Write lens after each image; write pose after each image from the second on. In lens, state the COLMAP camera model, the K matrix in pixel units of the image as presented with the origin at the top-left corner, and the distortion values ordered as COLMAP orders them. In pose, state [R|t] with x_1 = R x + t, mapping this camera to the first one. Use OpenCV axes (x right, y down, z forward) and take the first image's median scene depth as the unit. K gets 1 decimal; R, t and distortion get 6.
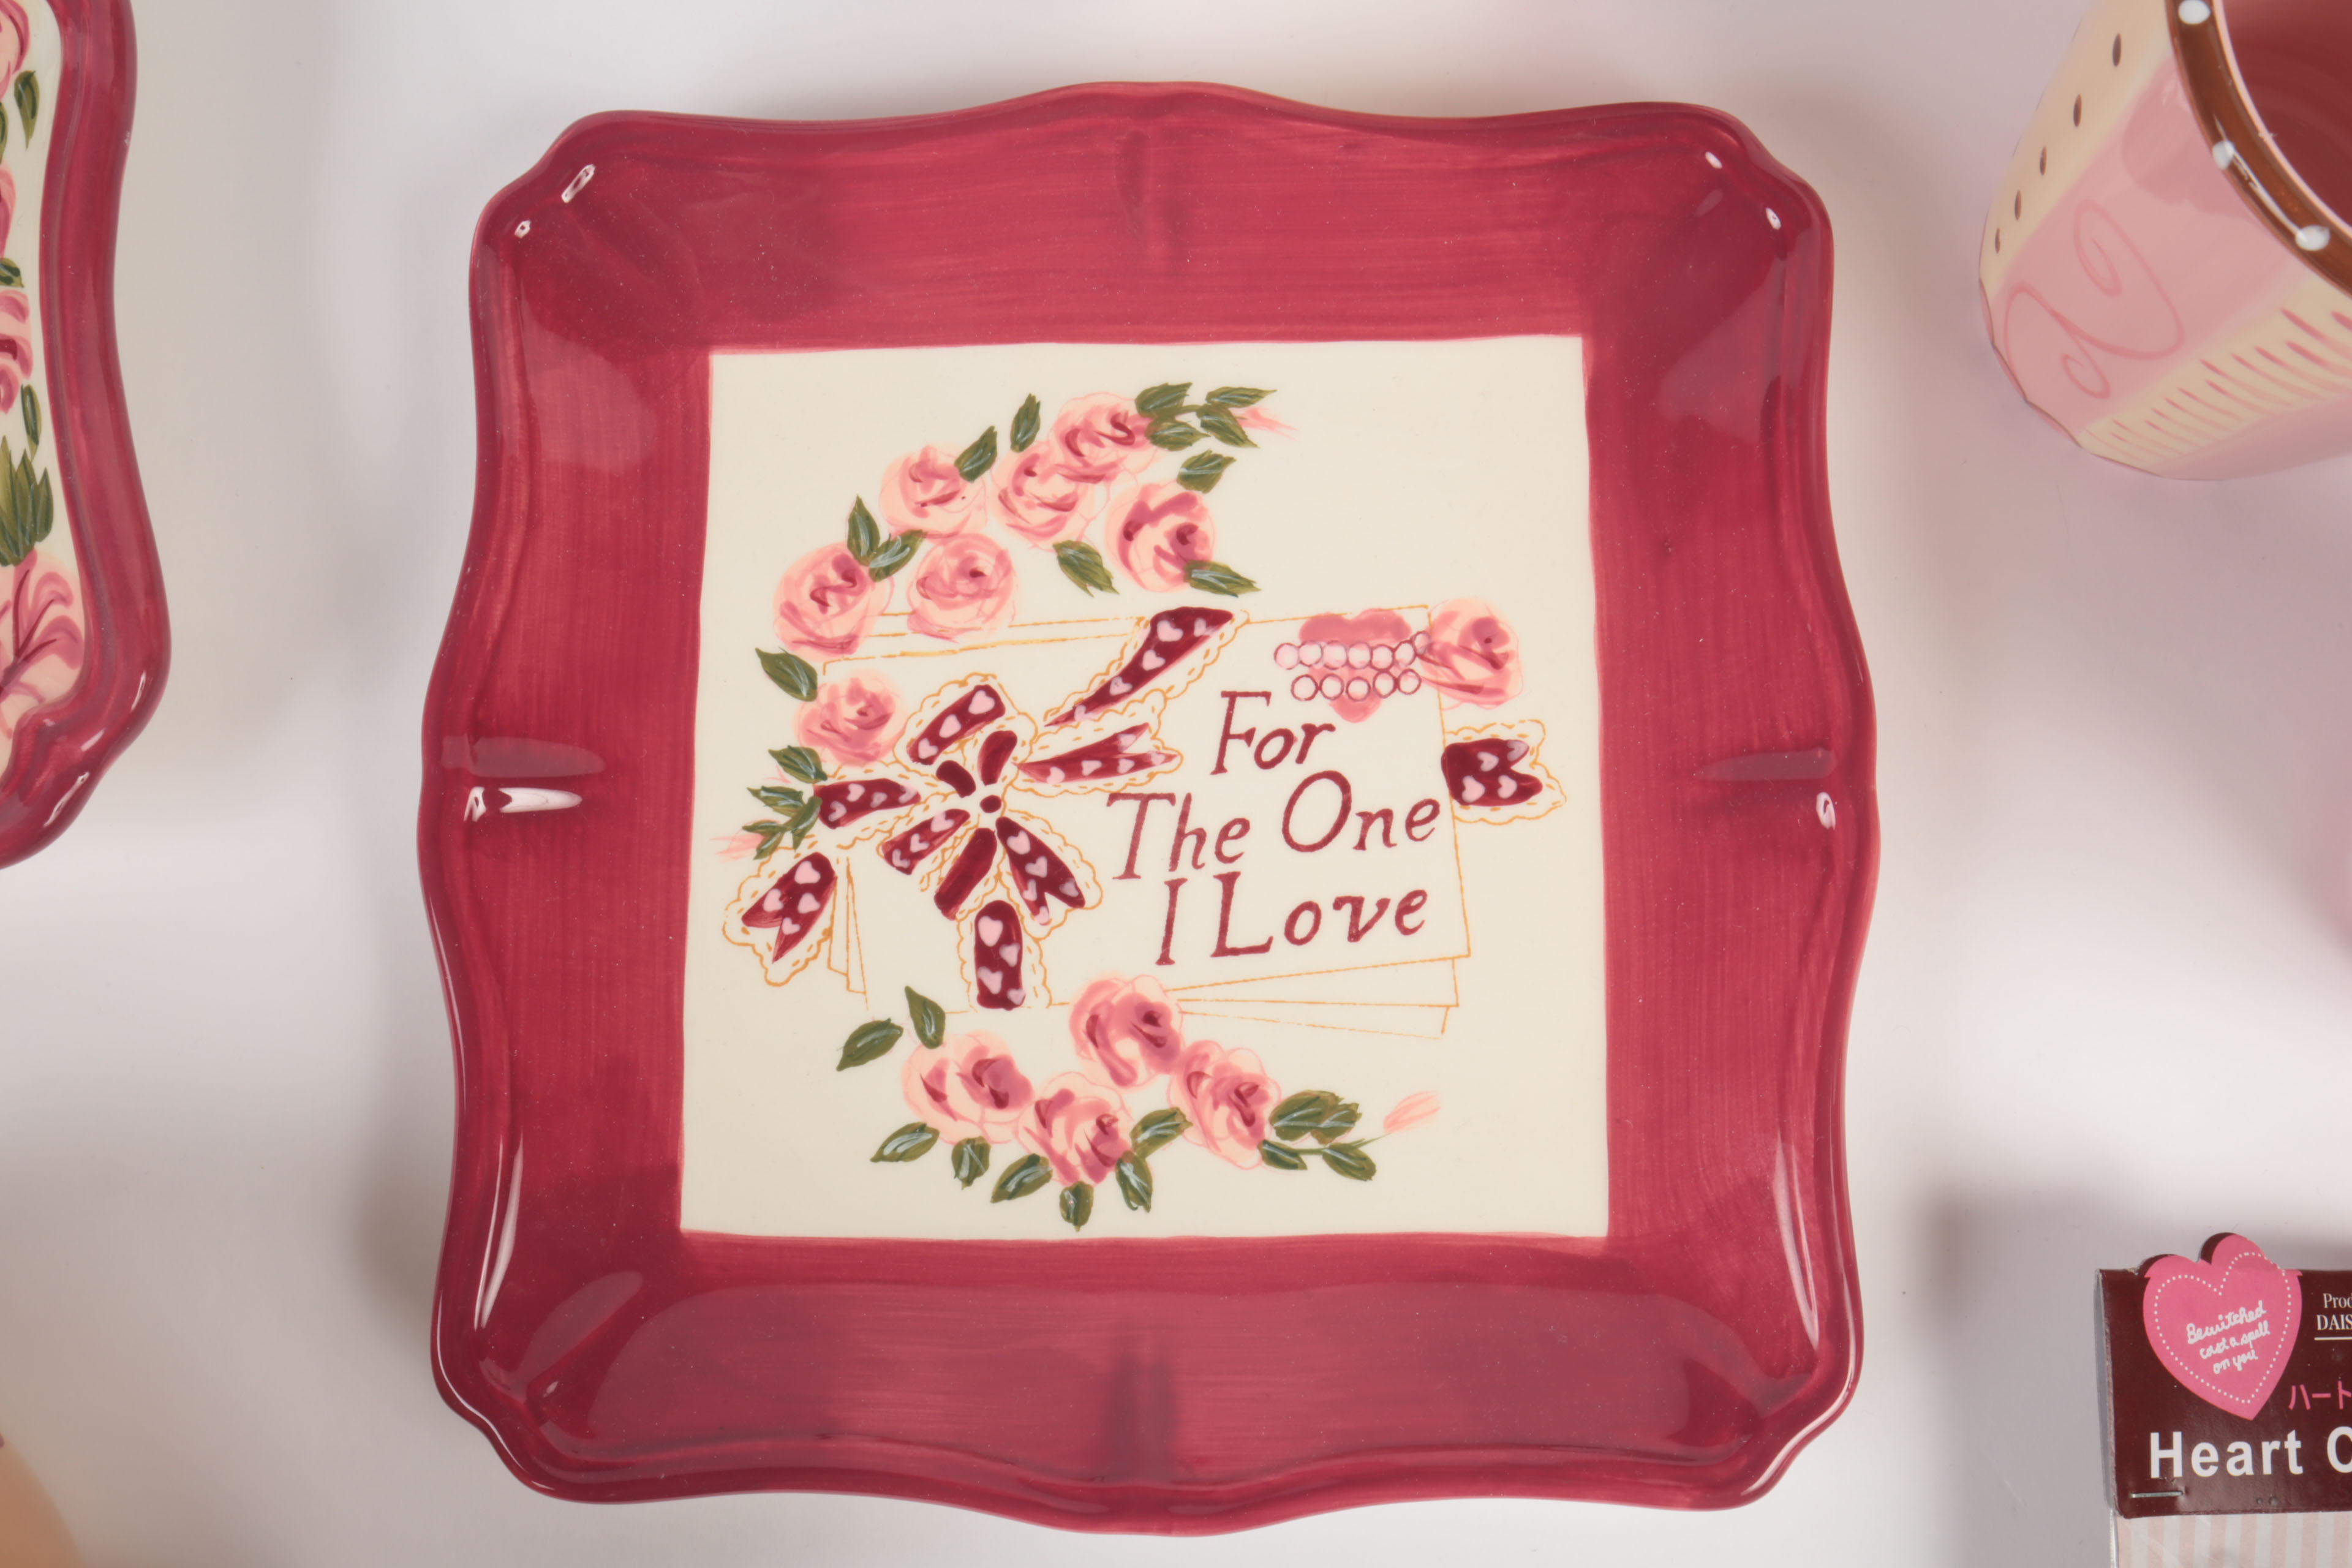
lens RADIAL K [[2171.7, 0, 1182.7], [0, 2171.7, 793.0], [0, 0, 1]] dist [0.031036, 0.000000]
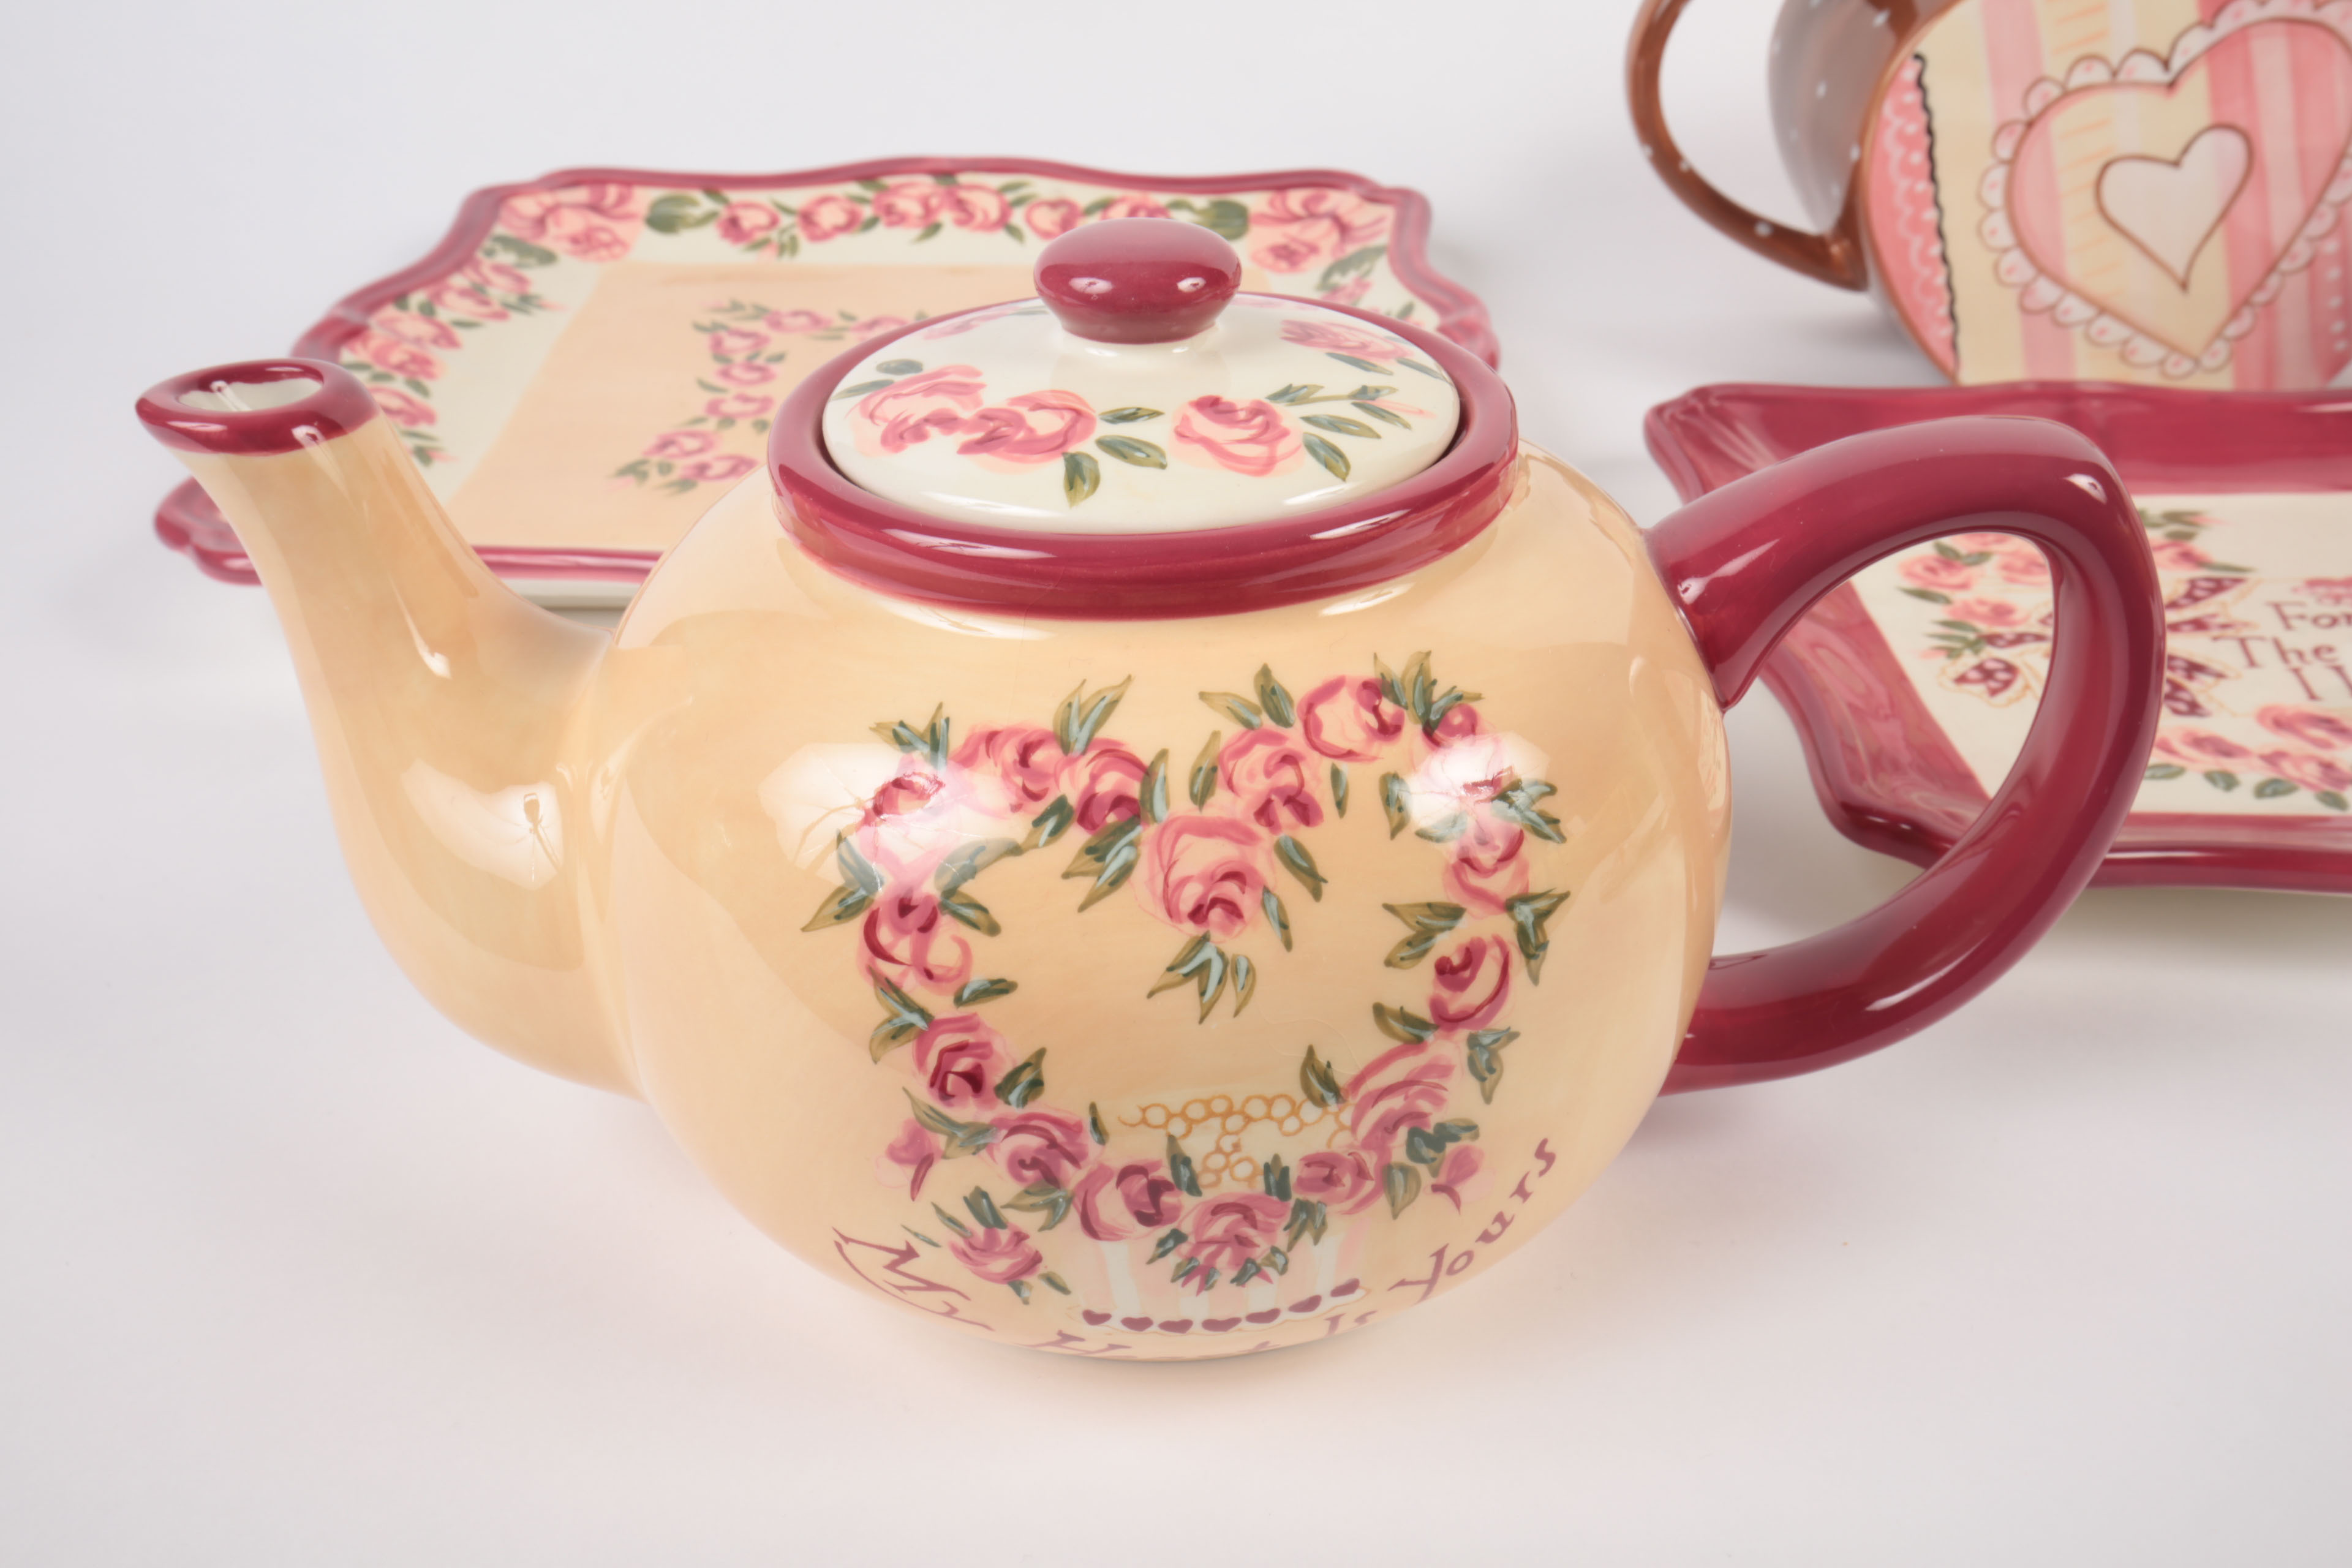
lens RADIAL K [[2171.7, 0, 1191.5], [0, 2171.7, 805.0], [0, 0, 1]] dist [0.031036, 0.000000]
pose [[0.999292, 0.027586, 0.025598, -0.669049], [0.003495, 0.609215, -0.792997, 1.087602], [-0.037470, 0.792525, 0.608687, 0.322547]]
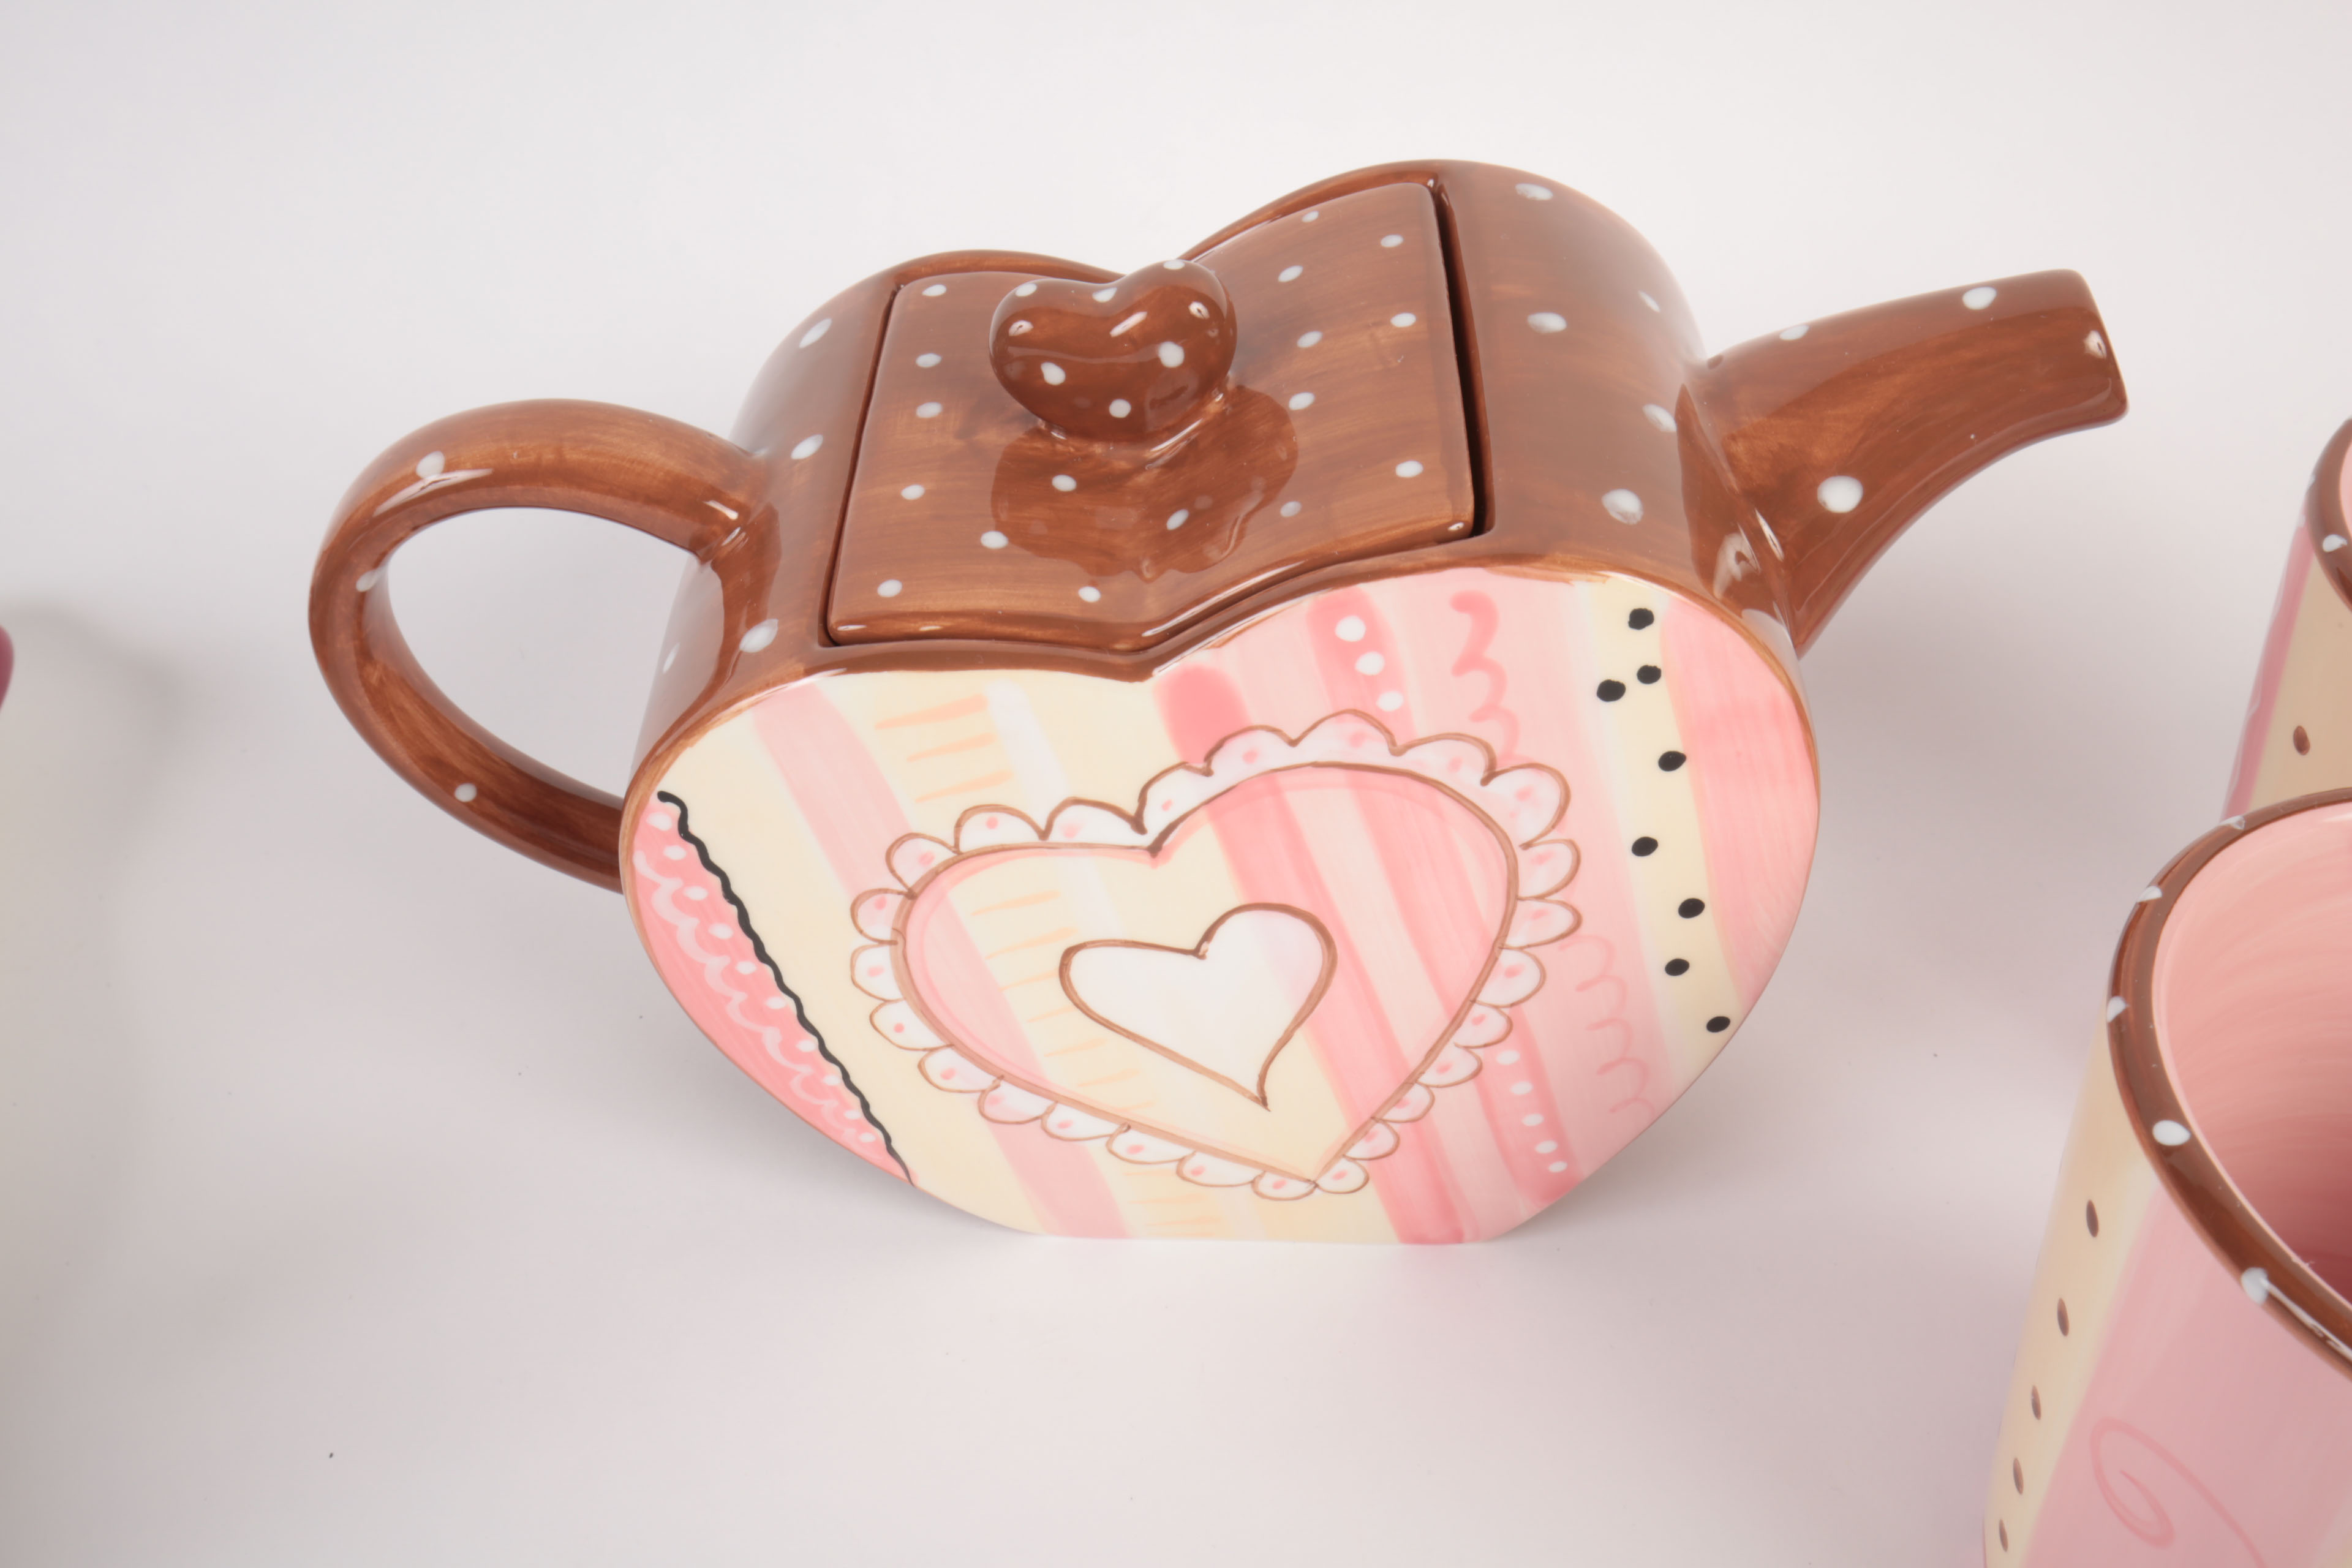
lens RADIAL K [[2171.7, 0, 1195.0], [0, 2171.7, 788.9], [0, 0, 1]] dist [0.031036, 0.000000]
pose [[0.998802, 0.047982, 0.009635, 0.046412], [-0.029850, 0.753306, -0.656992, 0.084790], [-0.038782, 0.655918, 0.753836, 0.202960]]
